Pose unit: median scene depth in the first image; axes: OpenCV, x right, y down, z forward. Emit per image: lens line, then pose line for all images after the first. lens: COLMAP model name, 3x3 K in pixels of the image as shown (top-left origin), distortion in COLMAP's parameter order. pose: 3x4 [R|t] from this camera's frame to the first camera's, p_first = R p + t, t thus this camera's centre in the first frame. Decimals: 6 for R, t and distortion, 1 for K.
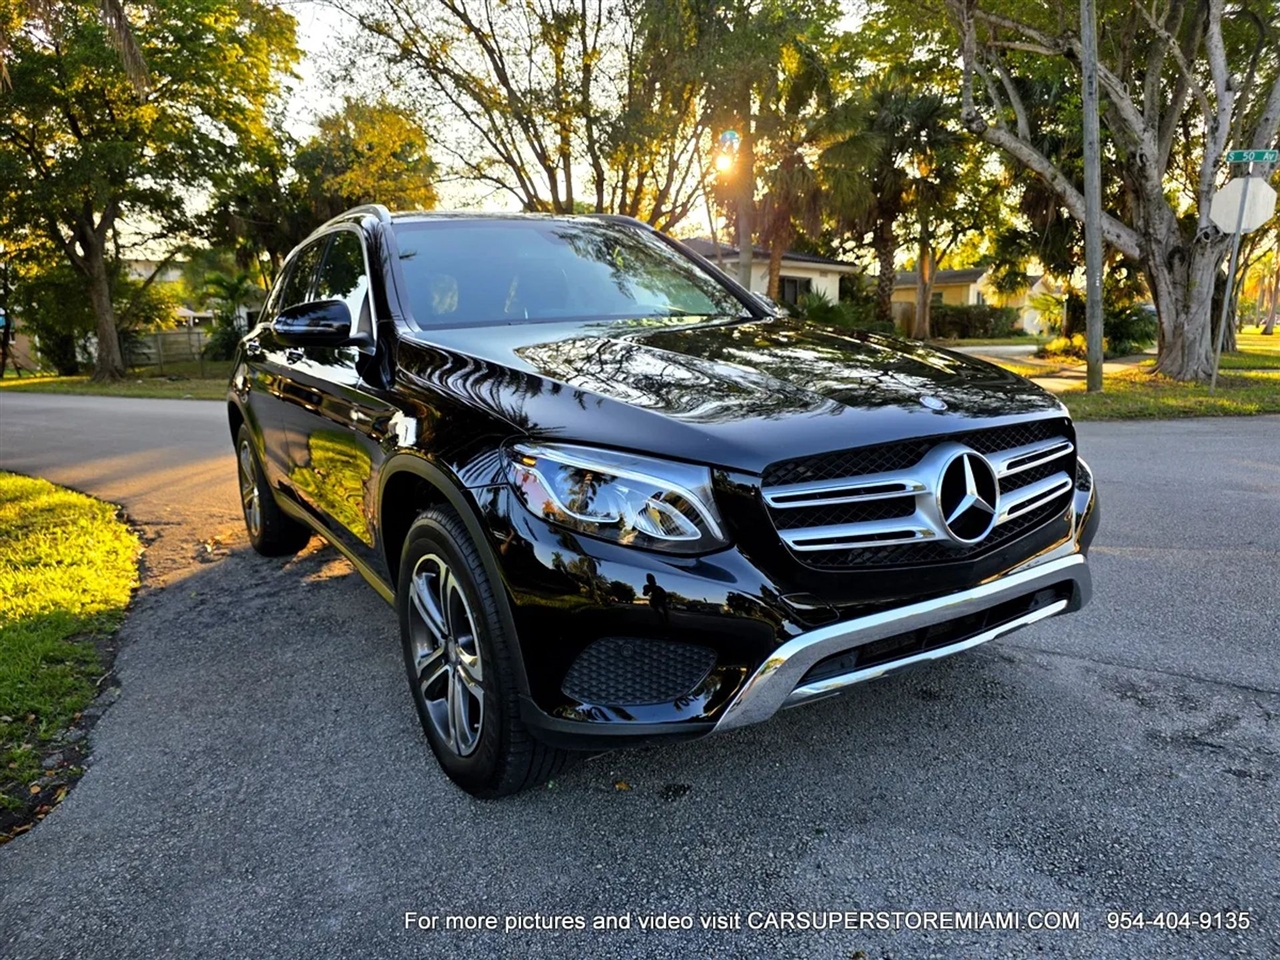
lens RADIAL K [[855.7, 0, 636.2], [0, 855.7, 483.2], [0, 0, 1]] dist [0.038542, -0.033060]
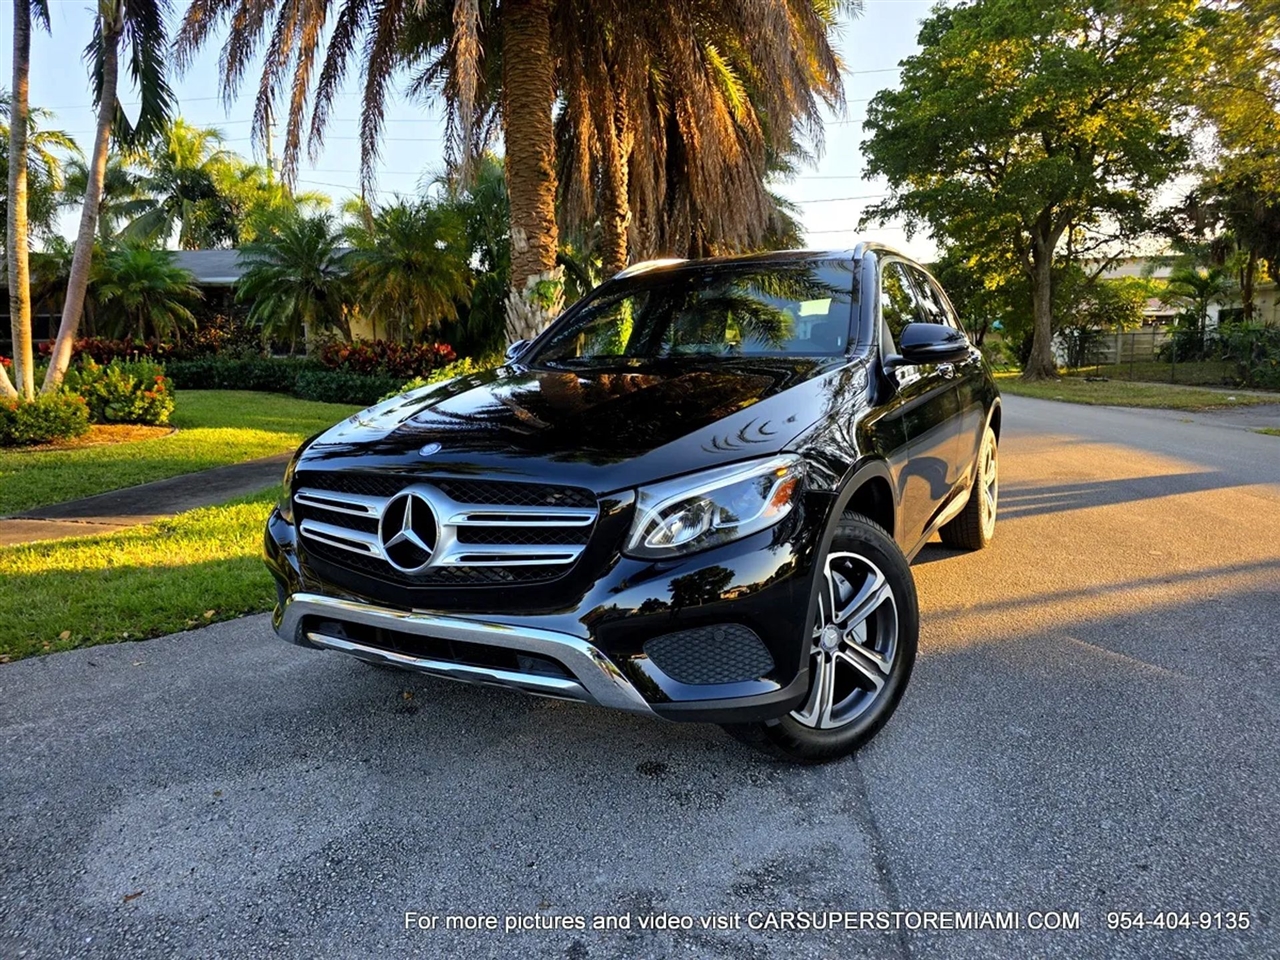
lens RADIAL K [[853.8, 0, 644.7], [0, 853.8, 483.6], [0, 0, 1]] dist [0.042000, -0.034291]
pose [[0.495577, 0.151991, -0.855162, 0.171767], [-0.149830, 0.984770, 0.088199, -0.022087], [0.855543, 0.084419, 0.510802, 0.080743]]
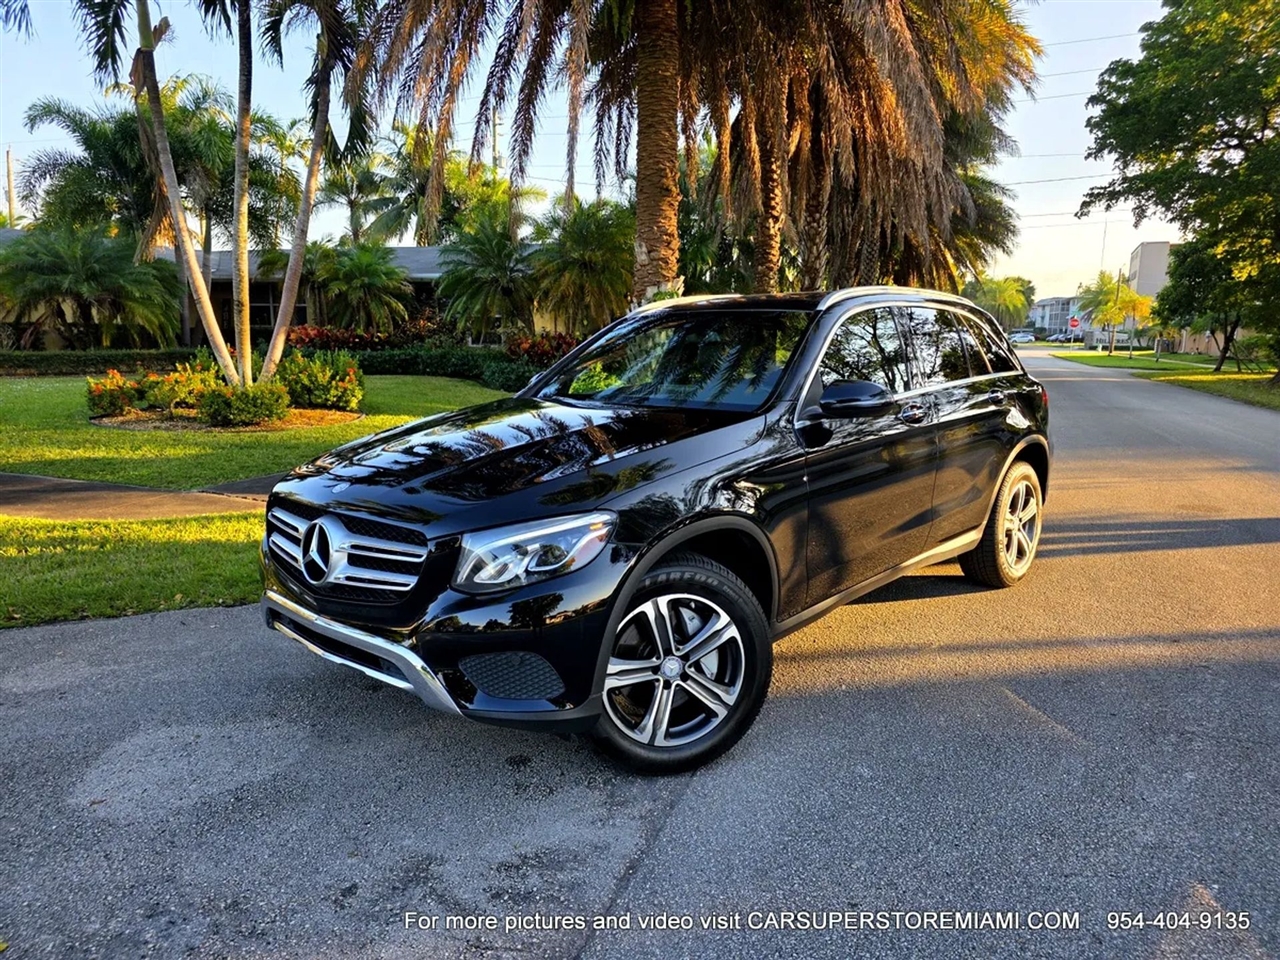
lens RADIAL K [[851.2, 0, 646.1], [0, 851.2, 488.4], [0, 0, 1]] dist [0.051210, -0.043364]
pose [[0.274052, 0.195005, -0.941737, 0.214373], [-0.177571, 0.972651, 0.149732, -0.045794], [0.945179, 0.126191, 0.301184, 0.125046]]
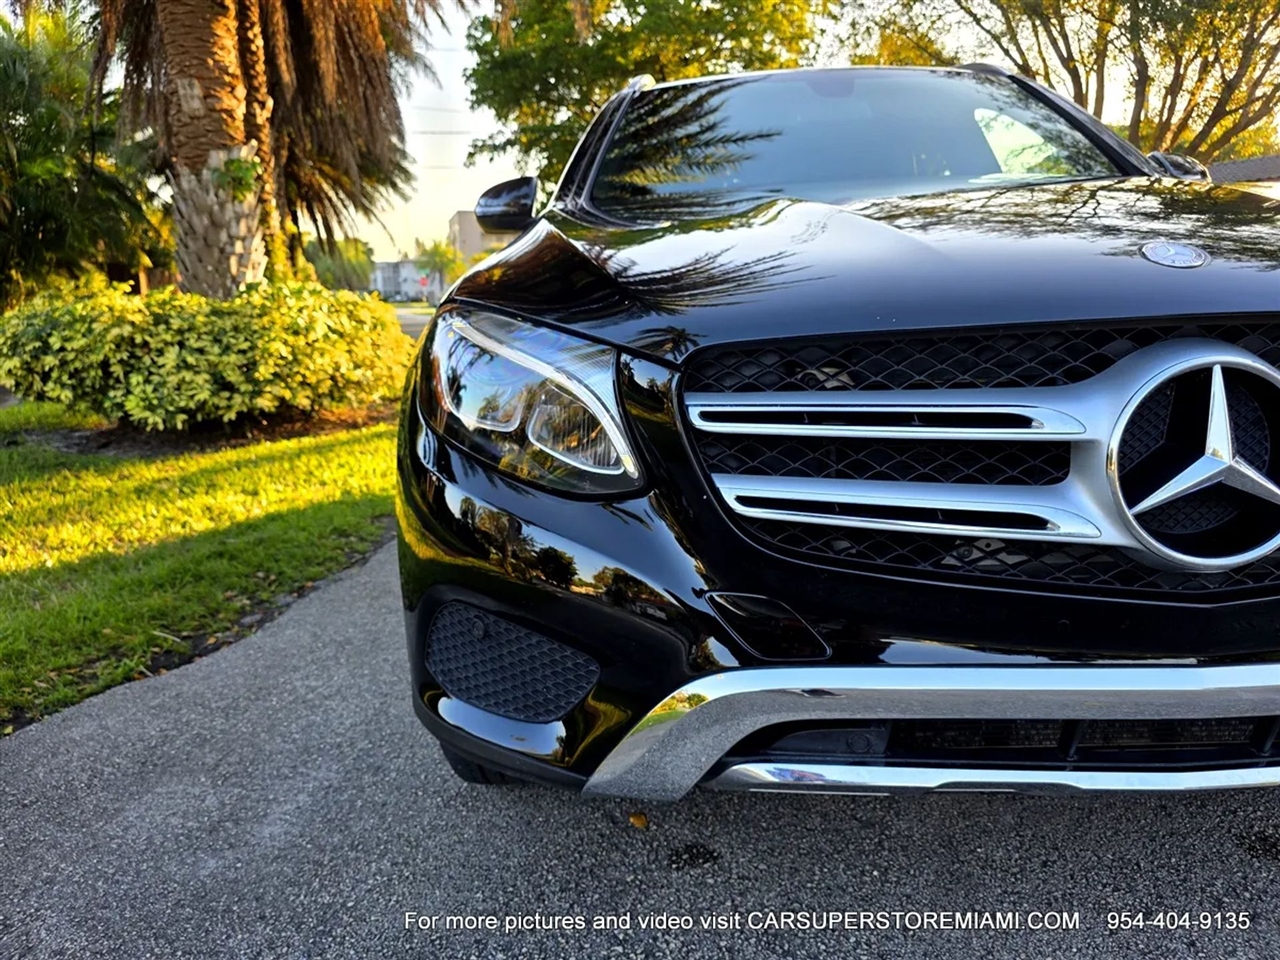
lens RADIAL K [[871.5, 0, 649.1], [0, 871.5, 477.8], [0, 0, 1]] dist [0.015071, -0.001461]
pose [[0.840641, 0.123563, -0.527309, 0.047351], [-0.099768, 0.992295, 0.073470, 0.002376], [0.532324, -0.009153, 0.846491, 0.056740]]
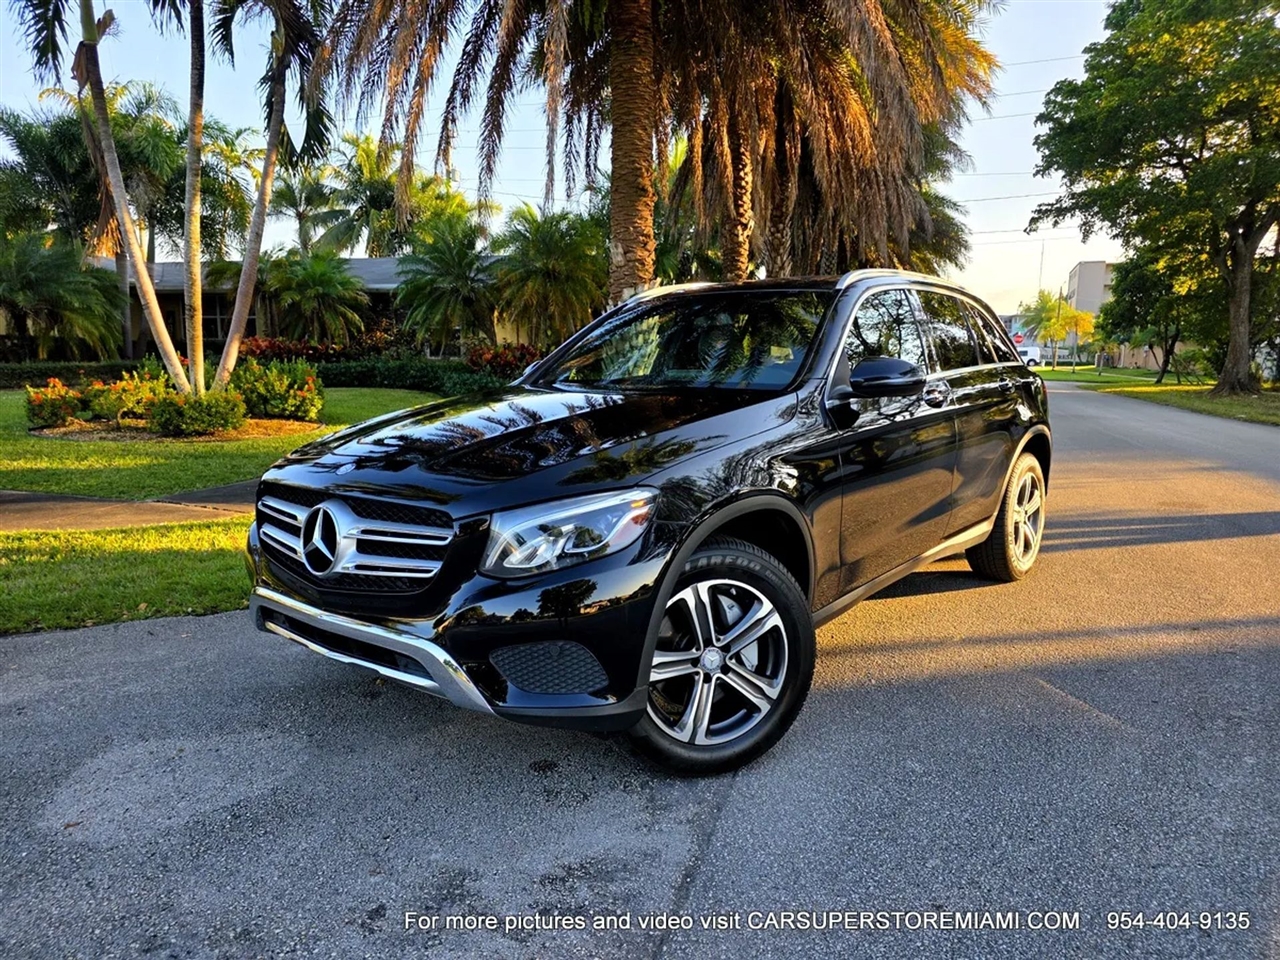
lens RADIAL K [[853.4, 0, 650.8], [0, 853.4, 495.3], [0, 0, 1]] dist [0.047639, -0.040019]
pose [[0.329525, 0.180026, -0.926825, 0.200197], [-0.173703, 0.976456, 0.127907, -0.034722], [0.928030, 0.118844, 0.353038, 0.116132]]
